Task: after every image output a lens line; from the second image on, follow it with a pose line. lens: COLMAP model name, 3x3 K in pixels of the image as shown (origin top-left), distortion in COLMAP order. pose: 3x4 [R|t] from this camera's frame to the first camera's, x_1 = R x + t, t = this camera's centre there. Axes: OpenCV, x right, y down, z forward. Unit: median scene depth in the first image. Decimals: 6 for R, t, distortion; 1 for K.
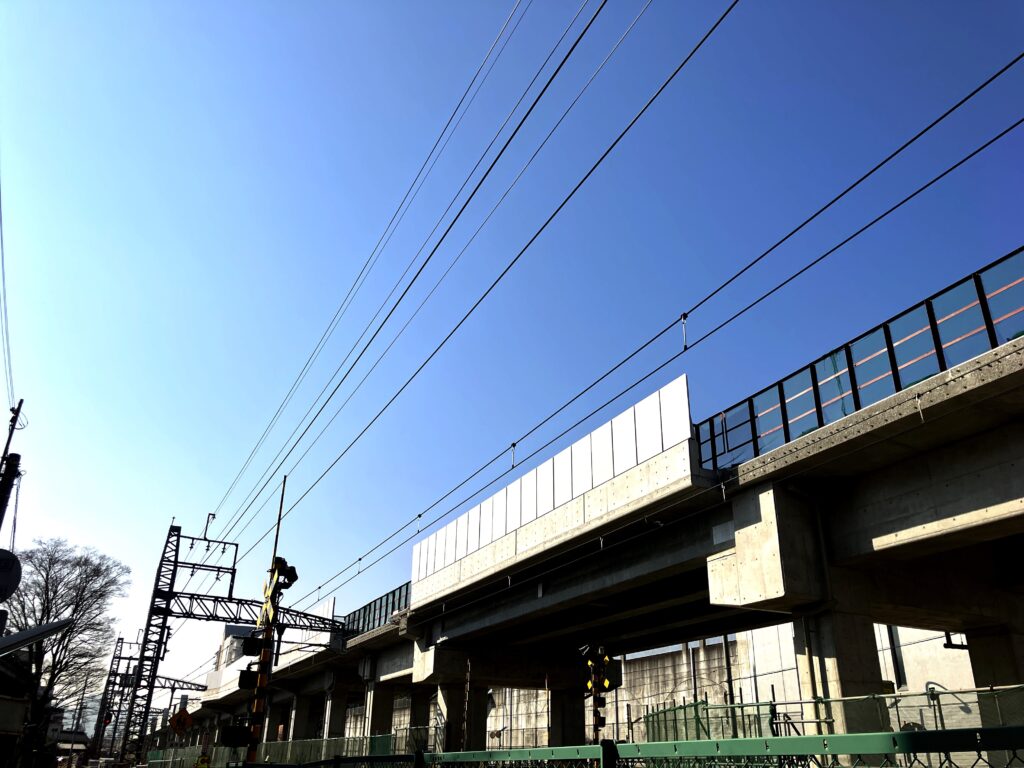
lens RADIAL K [[857.0, 0, 512.0], [0, 857.0, 384.0], [0, 0, 1]] dist [0.014355, 0.018718]
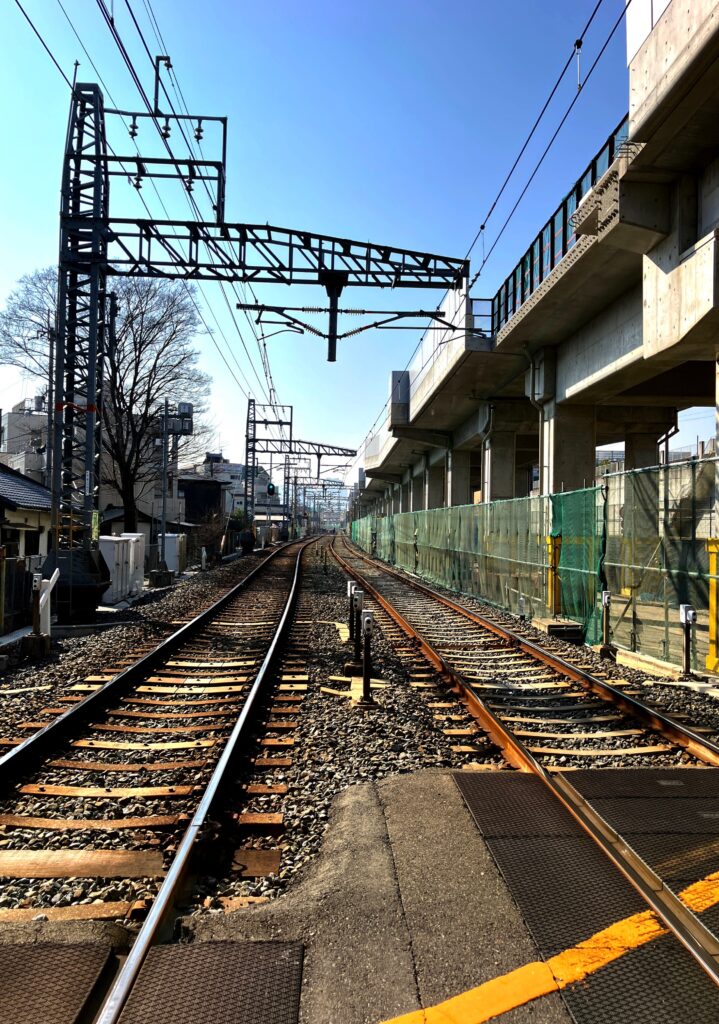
lens RADIAL K [[837.2, 0, 329.3], [0, 837.2, 509.6], [0, 0, 1]] dist [0.051786, -0.106404]
pose [[0.908086, -0.013248, -0.418574, -0.080655], [0.171018, 0.924092, 0.341770, 0.236503], [0.382273, -0.381941, 0.841421, 0.557849]]
